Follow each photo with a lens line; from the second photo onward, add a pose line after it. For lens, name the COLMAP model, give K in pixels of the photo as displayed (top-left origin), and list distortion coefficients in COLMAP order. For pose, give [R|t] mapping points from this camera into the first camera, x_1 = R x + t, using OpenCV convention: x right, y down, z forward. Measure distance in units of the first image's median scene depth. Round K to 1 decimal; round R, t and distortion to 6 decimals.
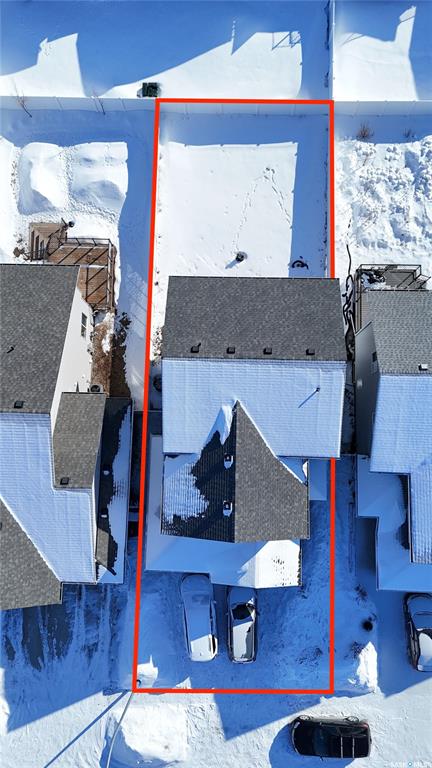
lens RADIAL K [[551.4, 0, 214.0], [0, 551.4, 383.7], [0, 0, 1]] dist [0.062517, -0.024149]
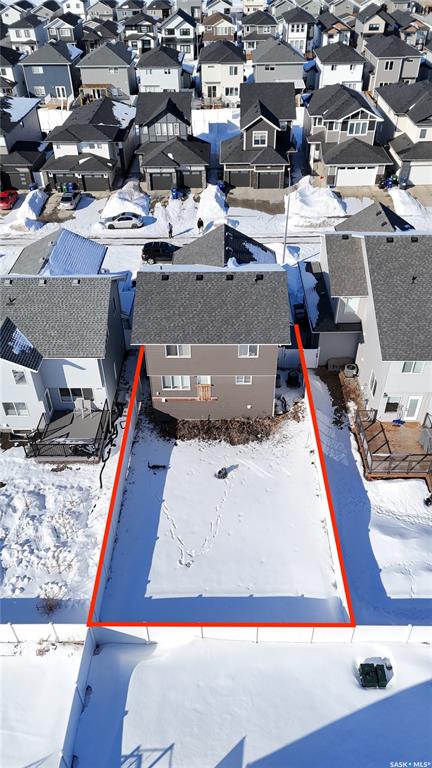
lens RADIAL K [[551.4, 0, 214.6], [0, 551.4, 384.2], [0, 0, 1]] dist [0.062517, -0.024149]
pose [[-0.998973, 0.040362, 0.020603, 0.036050], [-0.004342, -0.537801, 0.843061, -0.899825], [0.045108, 0.842105, 0.537424, 0.399741]]
